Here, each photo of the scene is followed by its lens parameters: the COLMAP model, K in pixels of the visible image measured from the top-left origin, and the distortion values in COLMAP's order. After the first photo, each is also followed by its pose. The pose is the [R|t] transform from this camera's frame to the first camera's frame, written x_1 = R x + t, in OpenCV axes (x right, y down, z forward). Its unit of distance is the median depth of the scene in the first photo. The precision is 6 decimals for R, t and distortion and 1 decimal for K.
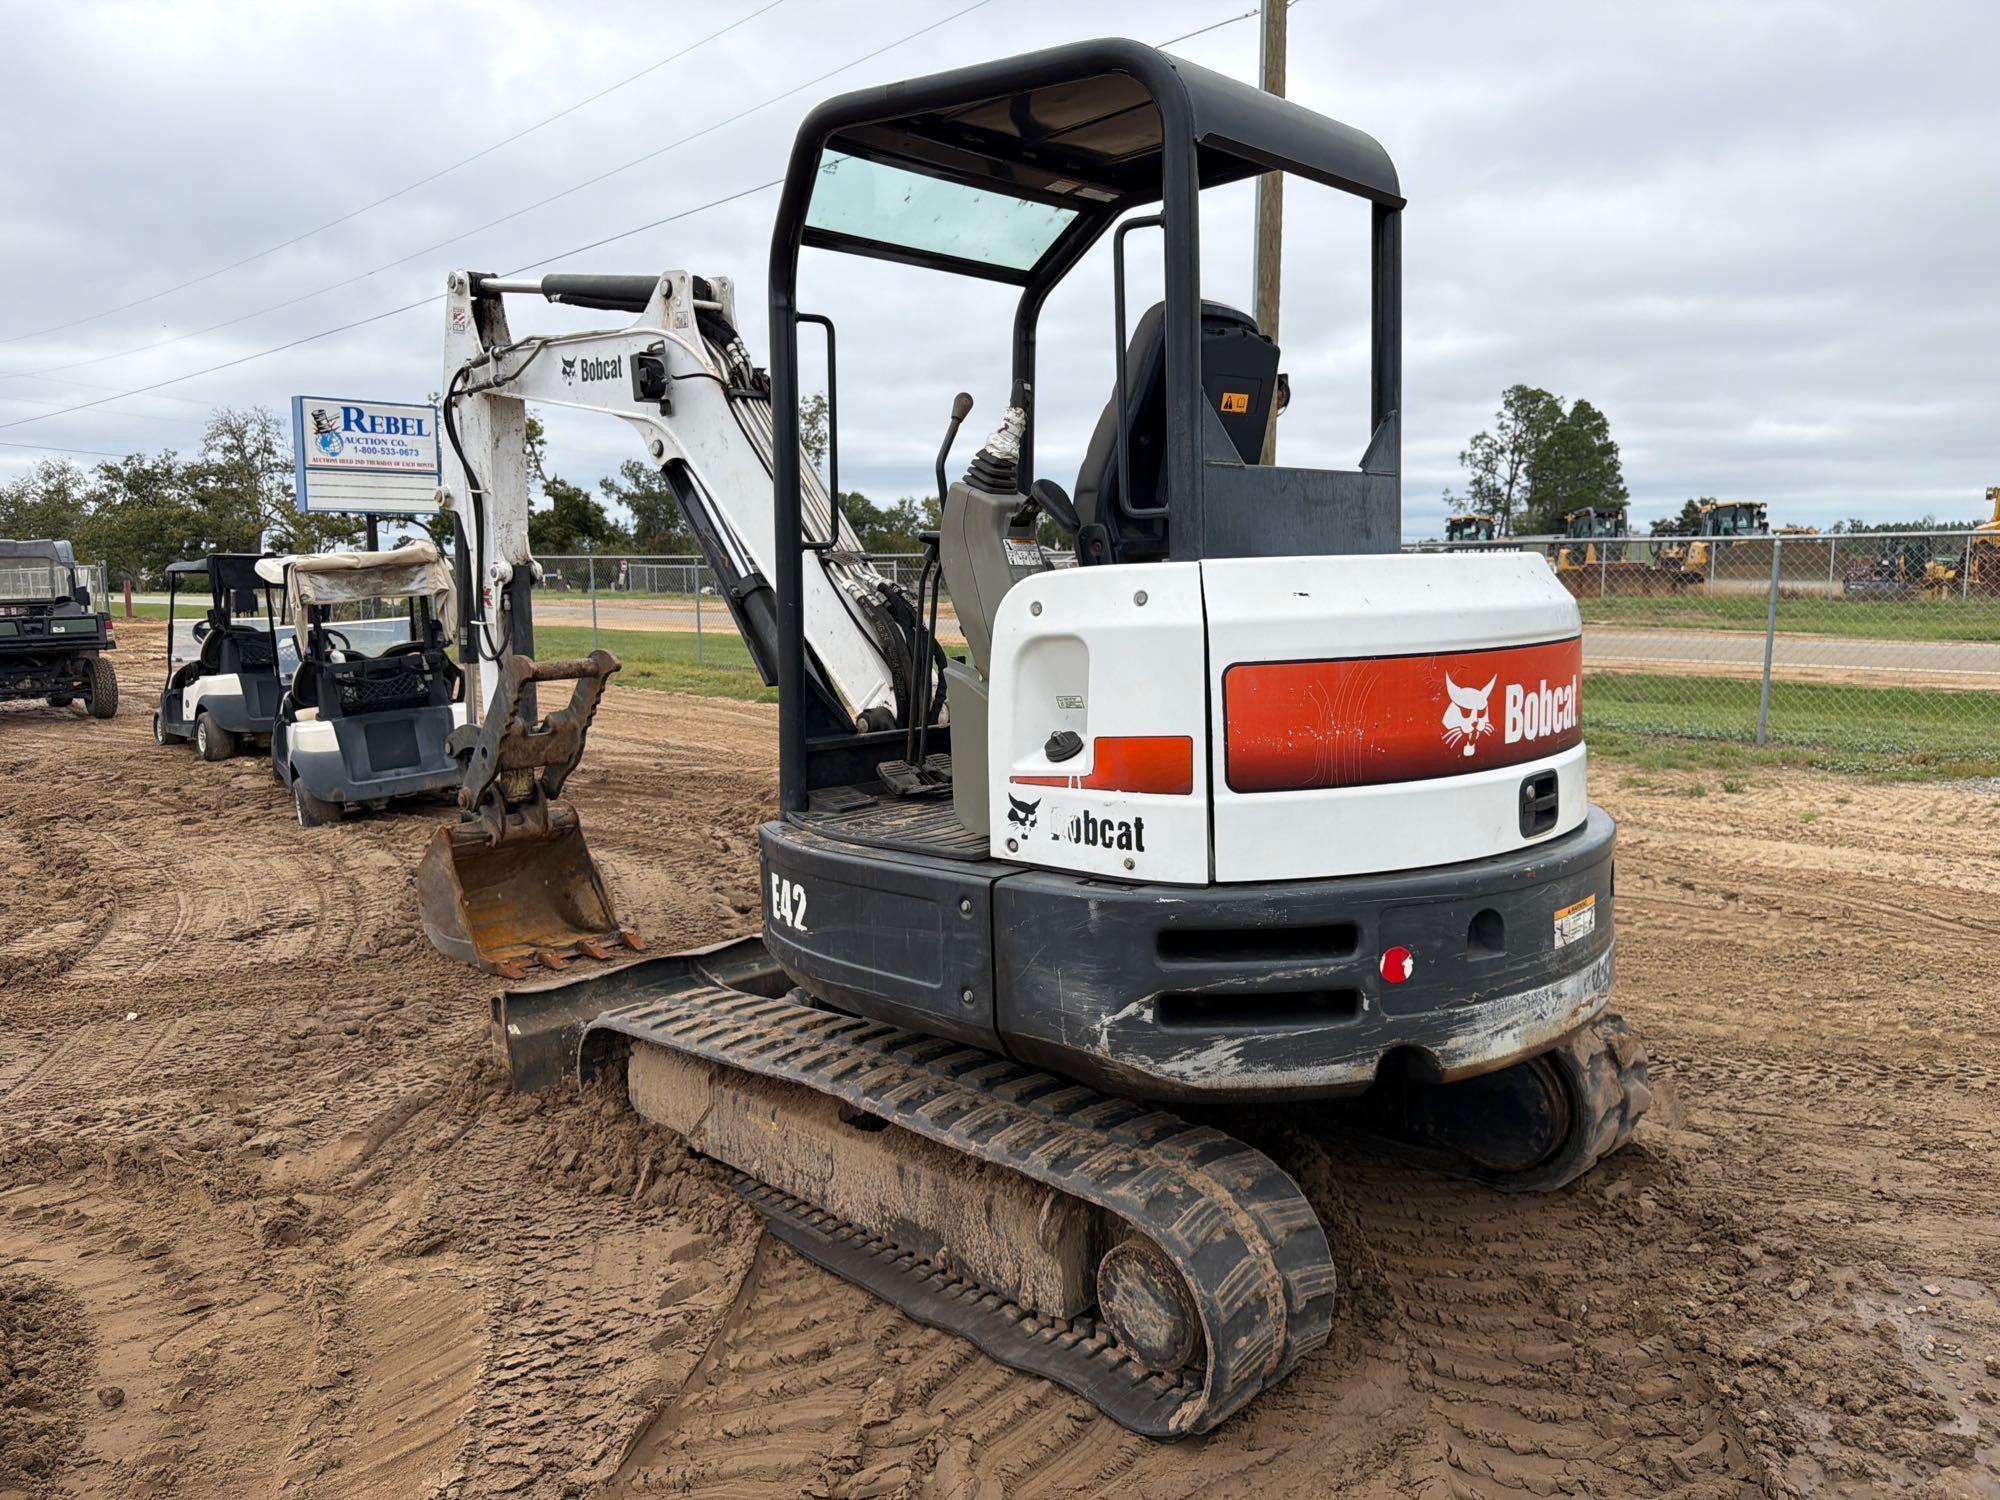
lens RADIAL K [[1396.4, 0, 991.8], [0, 1396.4, 760.0], [0, 0, 1]] dist [0.082619, -0.111751]
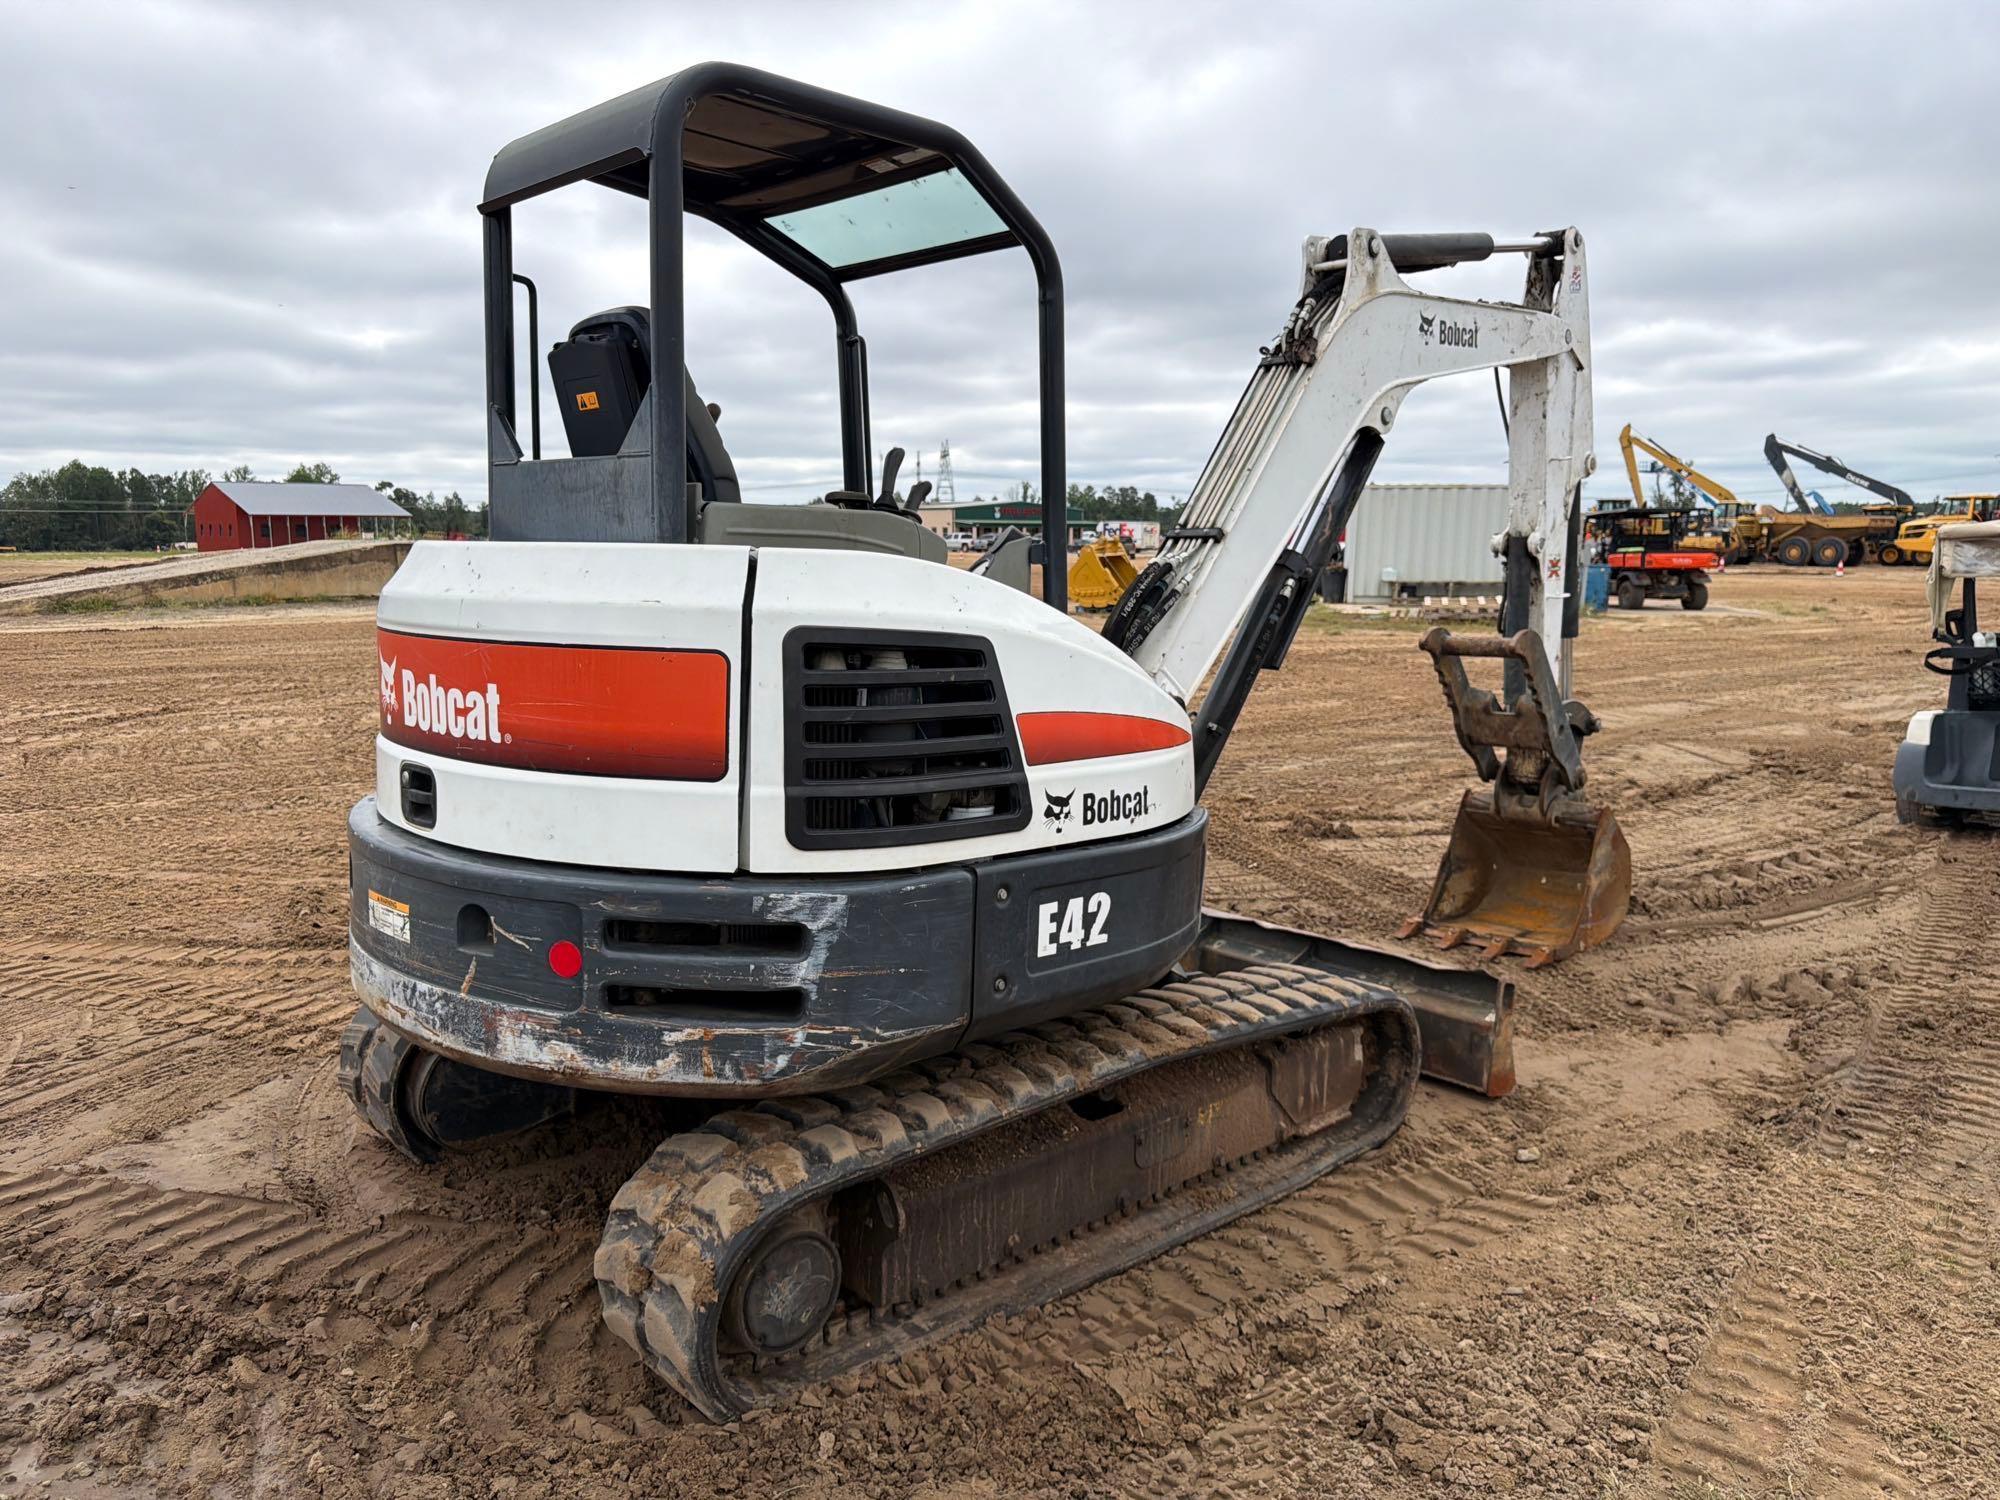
lens RADIAL K [[1396.4, 0, 991.8], [0, 1396.4, 760.0], [0, 0, 1]] dist [0.082619, -0.111751]
pose [[-0.025006, 0.169500, -0.985213, 0.792223], [-0.137555, 0.975563, 0.171331, -0.128381], [0.990178, 0.139806, -0.001079, 0.817780]]
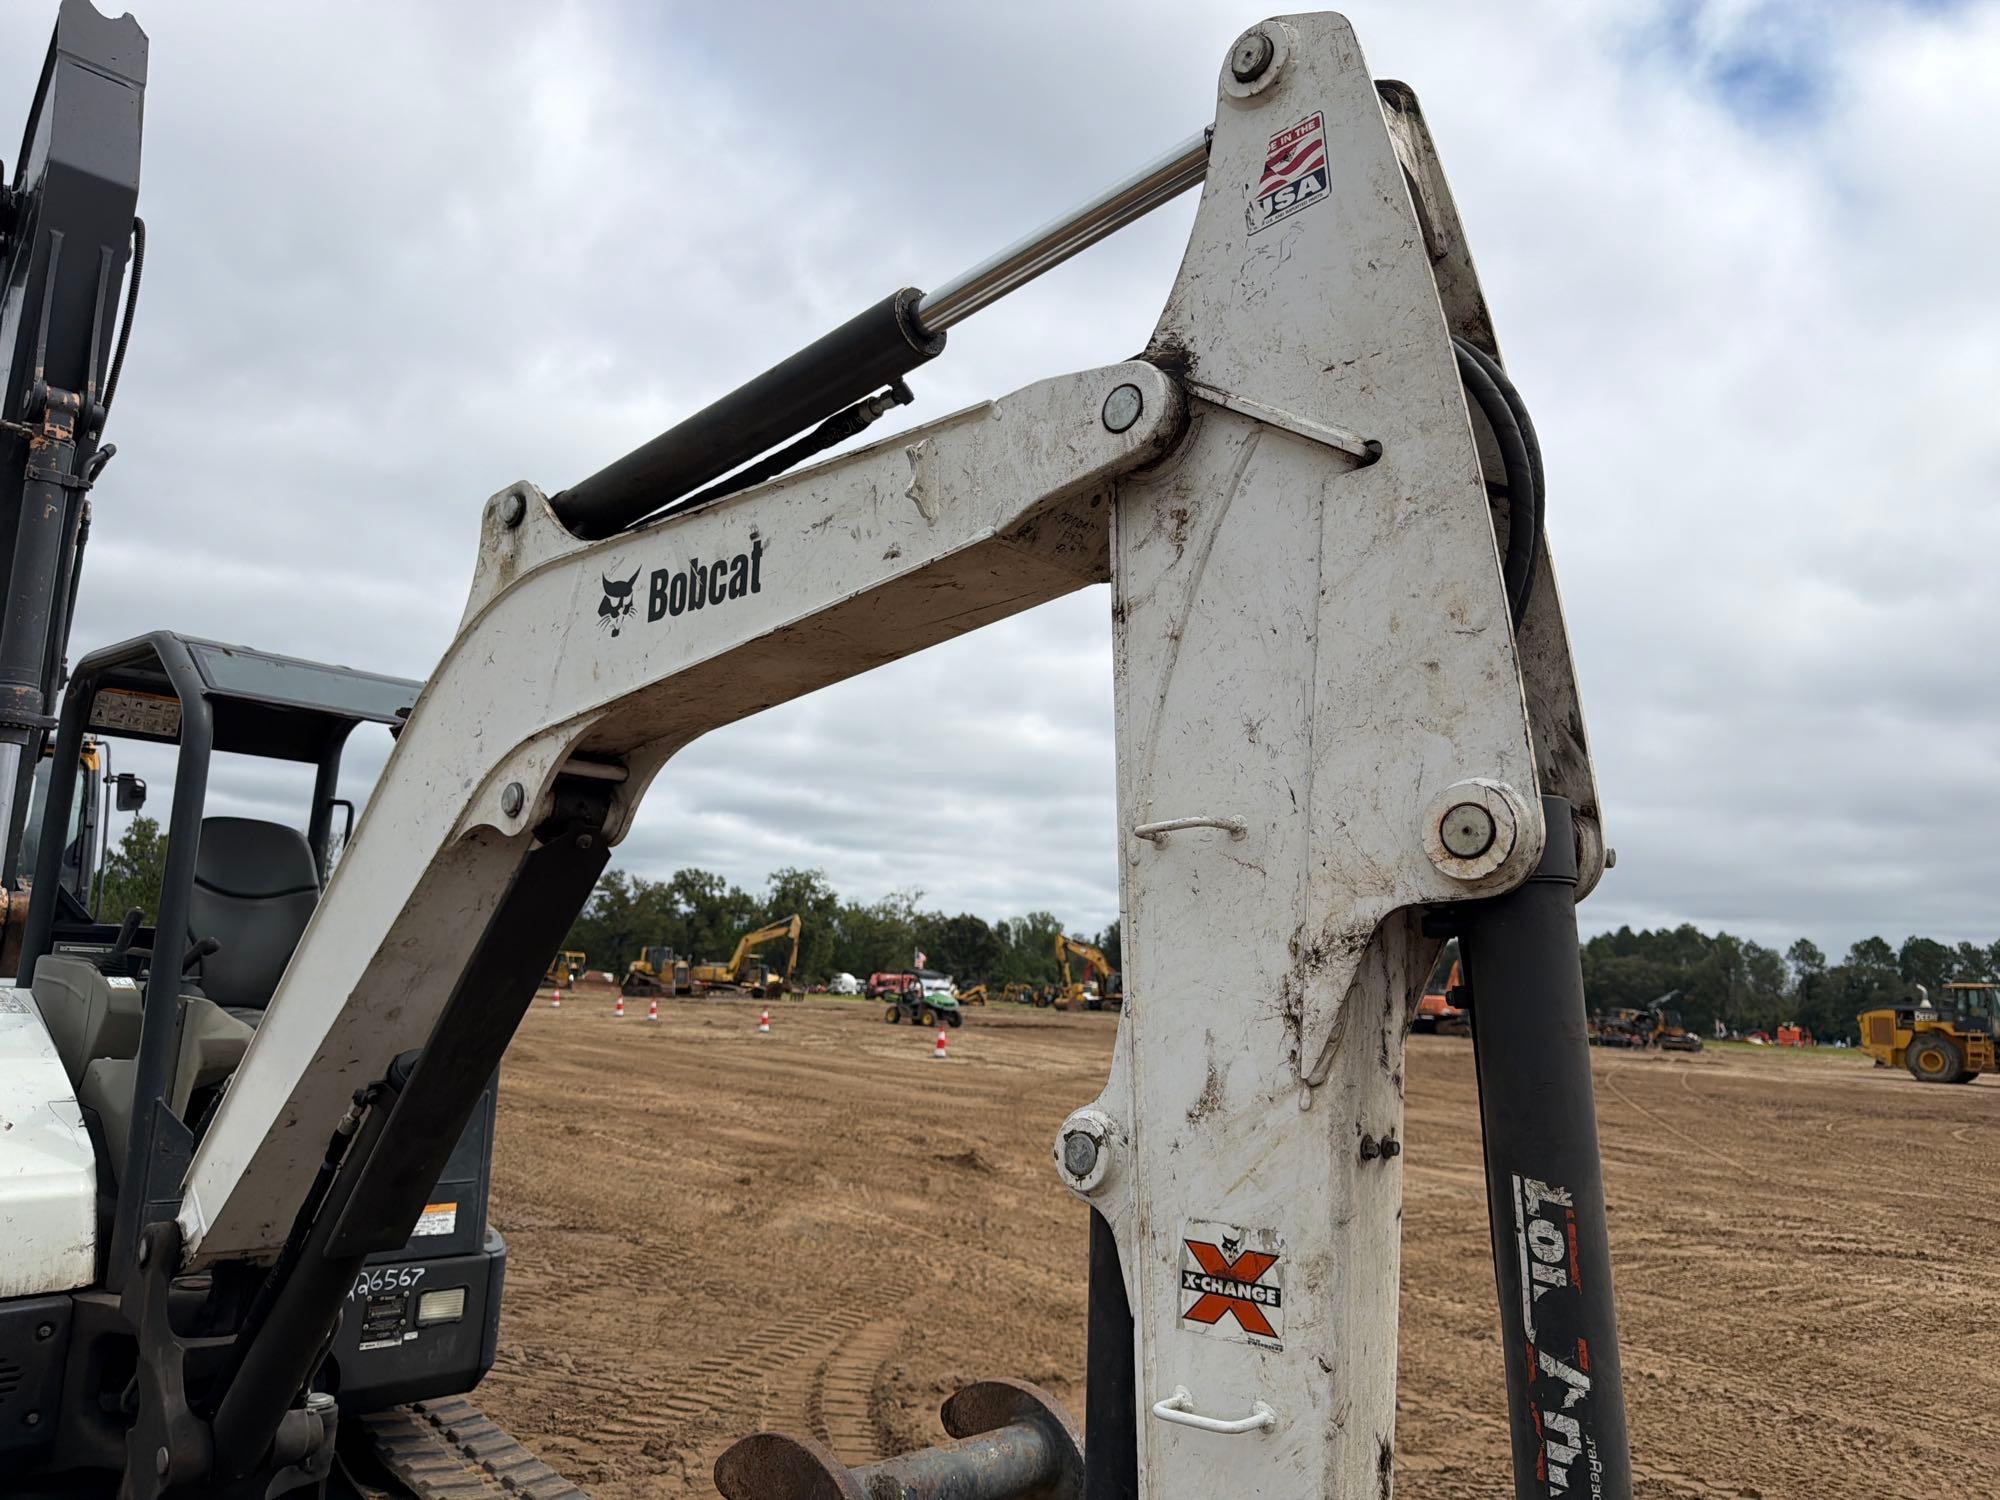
lens RADIAL K [[1410.0, 0, 1003.8], [0, 1410.0, 730.9], [0, 0, 1]] dist [0.099366, -0.150961]
pose [[-0.998770, -0.043800, -0.023248, -0.367579], [-0.043037, 0.998549, -0.032368, -0.245978], [0.024632, -0.031328, -0.999206, 1.543223]]
